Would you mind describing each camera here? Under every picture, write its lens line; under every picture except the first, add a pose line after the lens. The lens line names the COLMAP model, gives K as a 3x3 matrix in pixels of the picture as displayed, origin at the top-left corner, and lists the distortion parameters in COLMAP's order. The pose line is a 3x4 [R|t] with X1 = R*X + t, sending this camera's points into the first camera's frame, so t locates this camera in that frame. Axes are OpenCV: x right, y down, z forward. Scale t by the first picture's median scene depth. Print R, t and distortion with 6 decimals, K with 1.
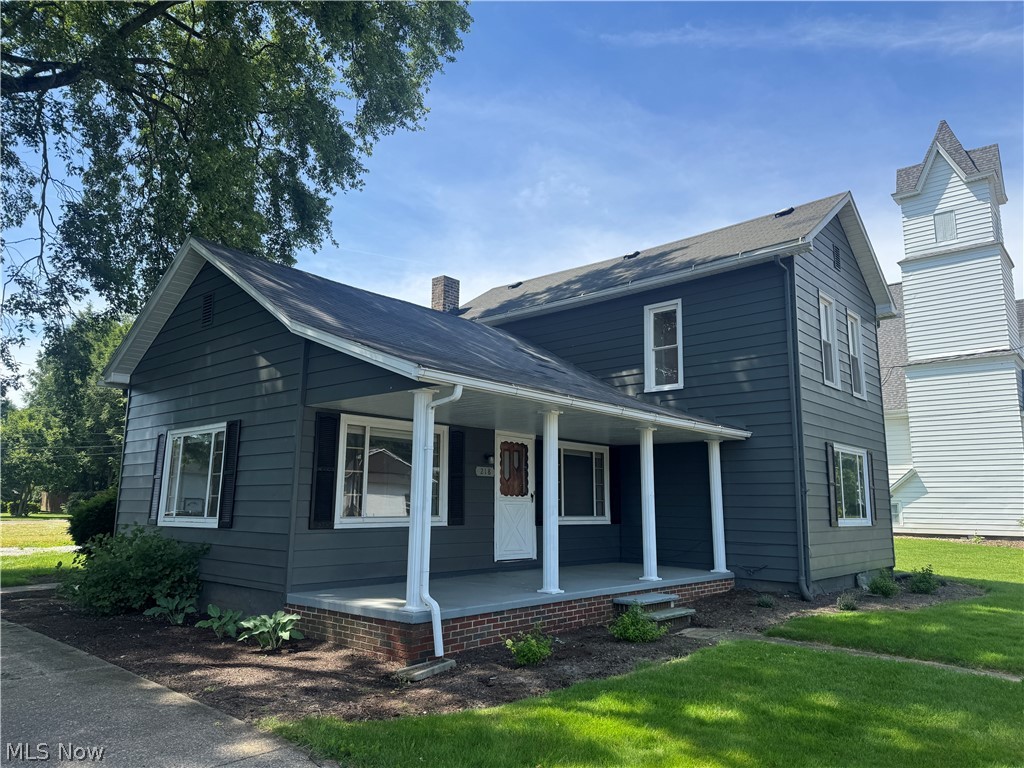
lens RADIAL K [[713.6, 0, 508.3], [0, 713.6, 379.8], [0, 0, 1]] dist [0.101871, -0.138586]
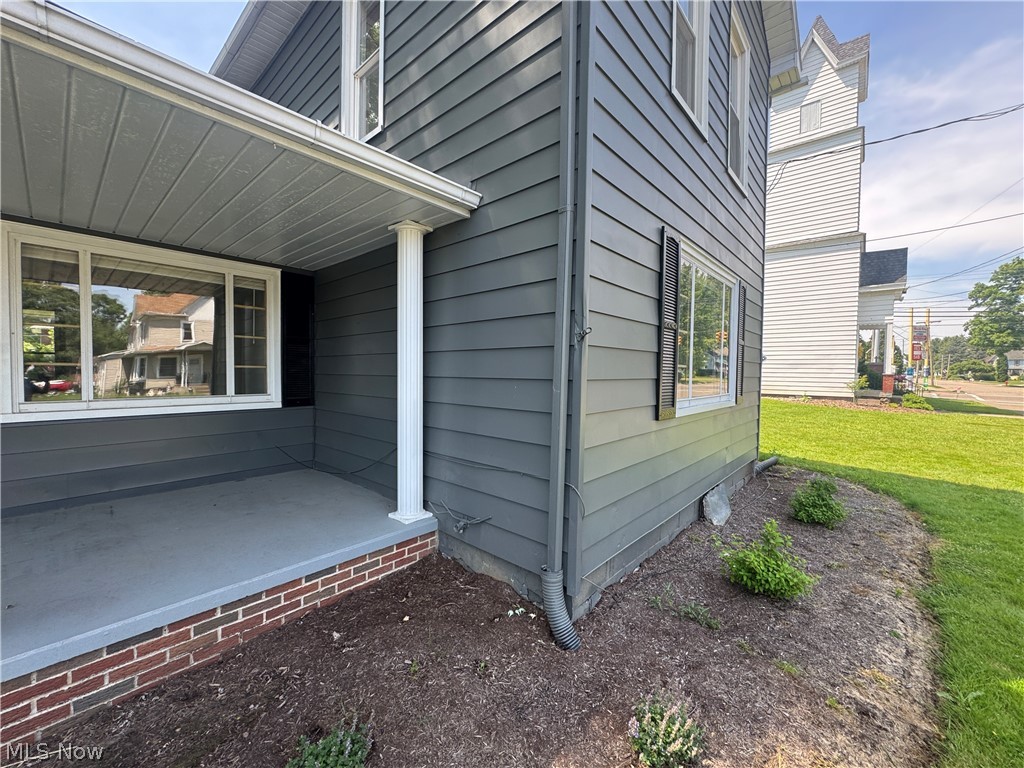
lens RADIAL K [[412.9, 0, 511.8], [0, 412.9, 383.5], [0, 0, 1]] dist [-0.001163, 0.000240]
pose [[0.999961, -0.001214, 0.008759, 0.366410], [-0.000584, 0.979319, 0.202320, 0.133854], [-0.008823, -0.202317, 0.979280, 0.784494]]
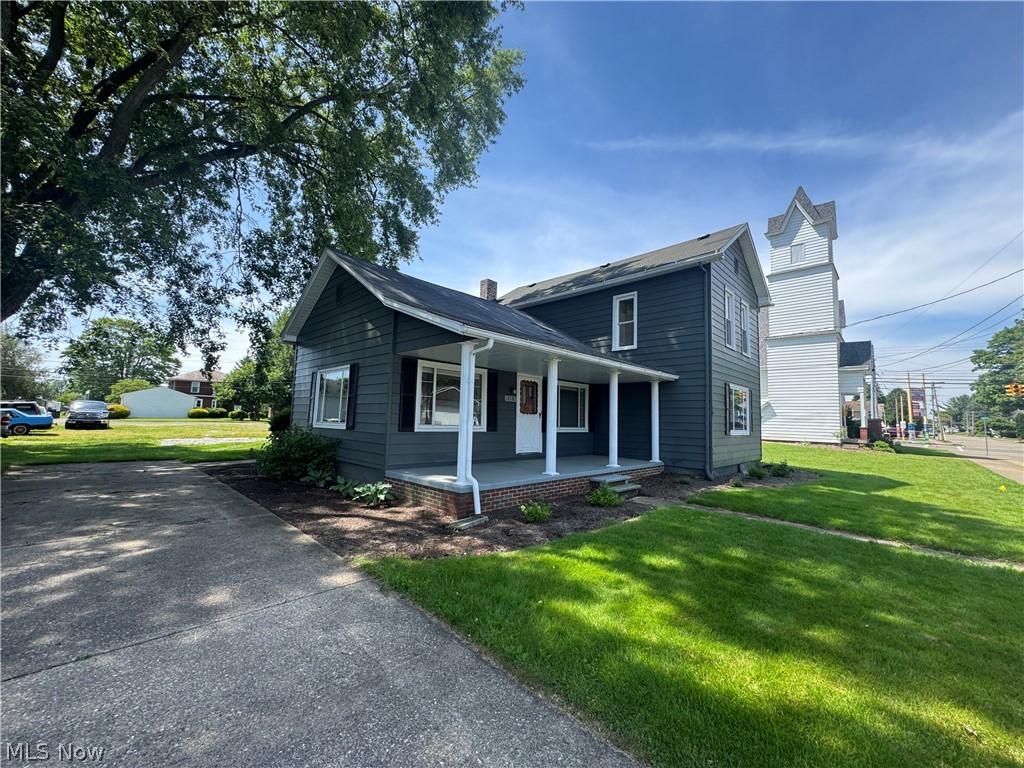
lens RADIAL K [[410.5, 0, 510.2], [0, 410.5, 383.5], [0, 0, 1]] dist [-0.002671, 0.000038]
pose [[0.999053, 0.013345, -0.041409, 0.003970], [-0.009775, 0.996311, 0.085258, 0.016349], [0.042394, -0.084772, 0.995498, 0.088716]]
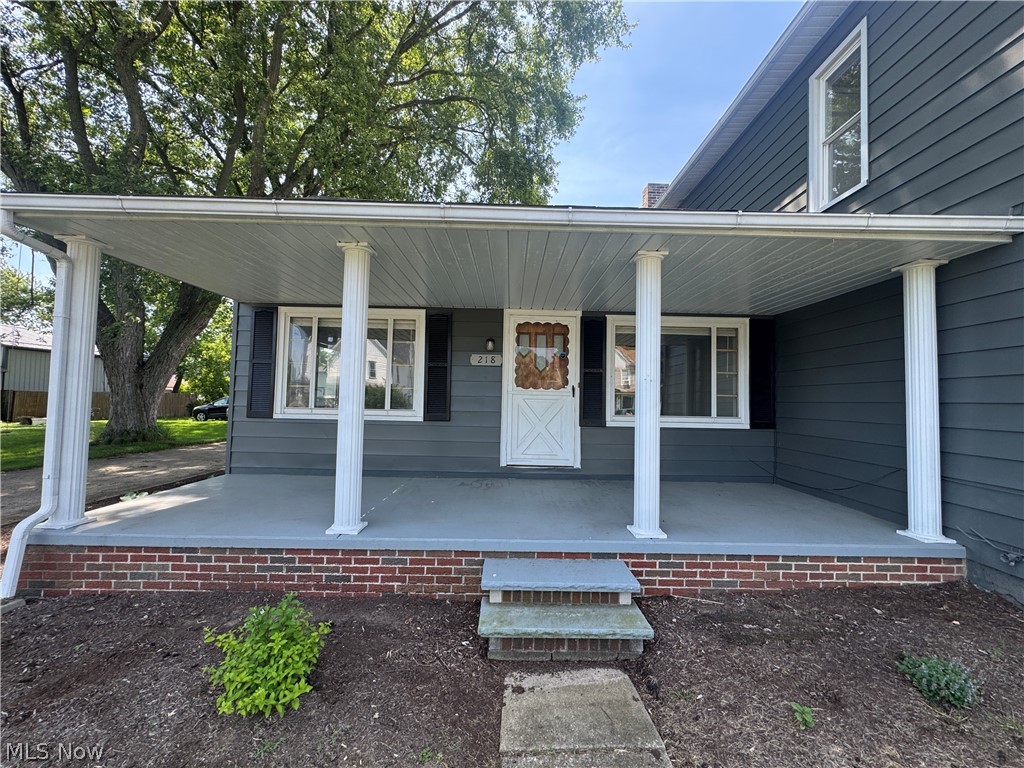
lens RADIAL K [[410.5, 0, 510.2], [0, 410.5, 383.5], [0, 0, 1]] dist [-0.002671, 0.000038]
pose [[0.675684, -0.027050, -0.736695, 0.319214], [0.115389, 0.990890, 0.069449, 0.118595], [0.728105, -0.131932, 0.672649, 0.655103]]
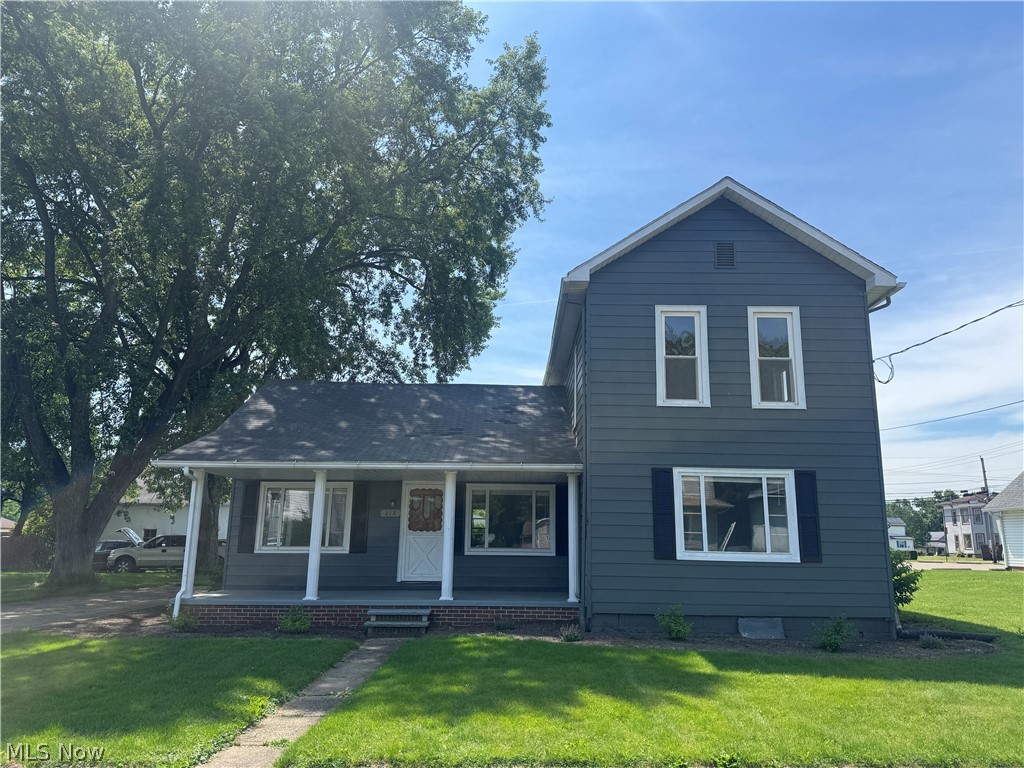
lens RADIAL K [[710.4, 0, 512.5], [0, 710.4, 384.7], [0, 0, 1]] dist [0.100641, -0.146399]
pose [[0.673098, -0.162088, -0.721573, 1.061011], [0.124662, 0.986592, -0.105332, 0.057127], [0.728971, -0.019054, 0.684279, 0.242270]]
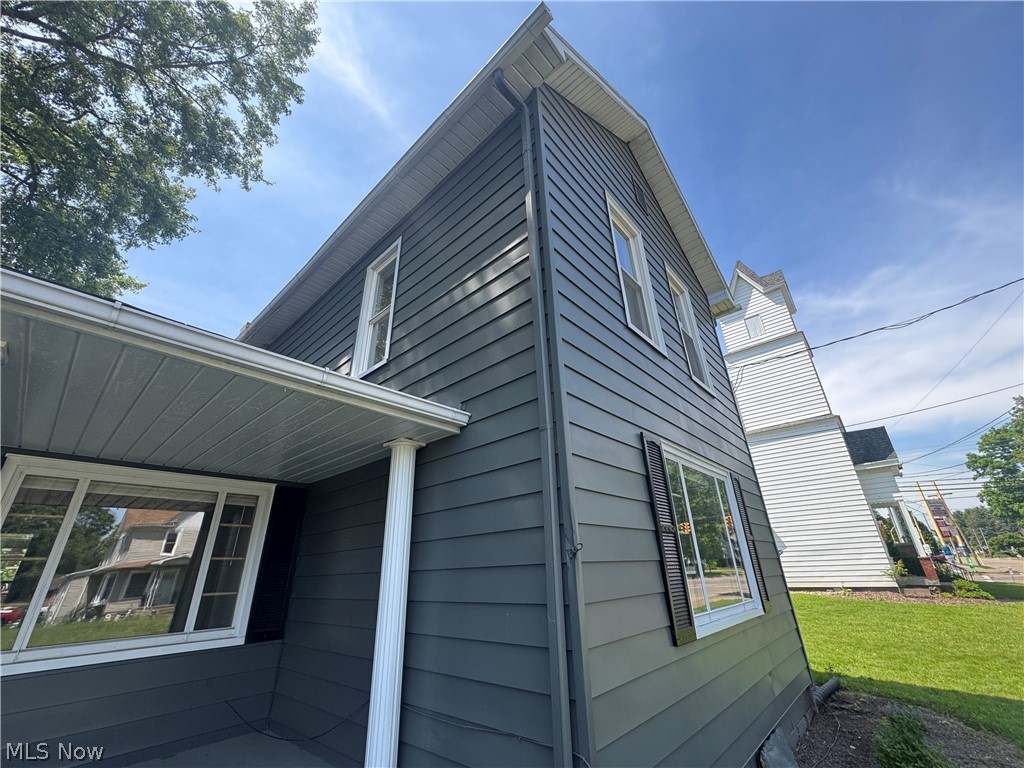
lens RADIAL K [[412.2, 0, 512.2], [0, 412.2, 382.9], [0, 0, 1]] dist [-0.001252, 0.000585]
pose [[0.998954, -0.041680, 0.018791, 0.373533], [0.045056, 0.967256, -0.249772, 0.122861], [-0.007765, 0.250358, 0.968122, 0.782619]]
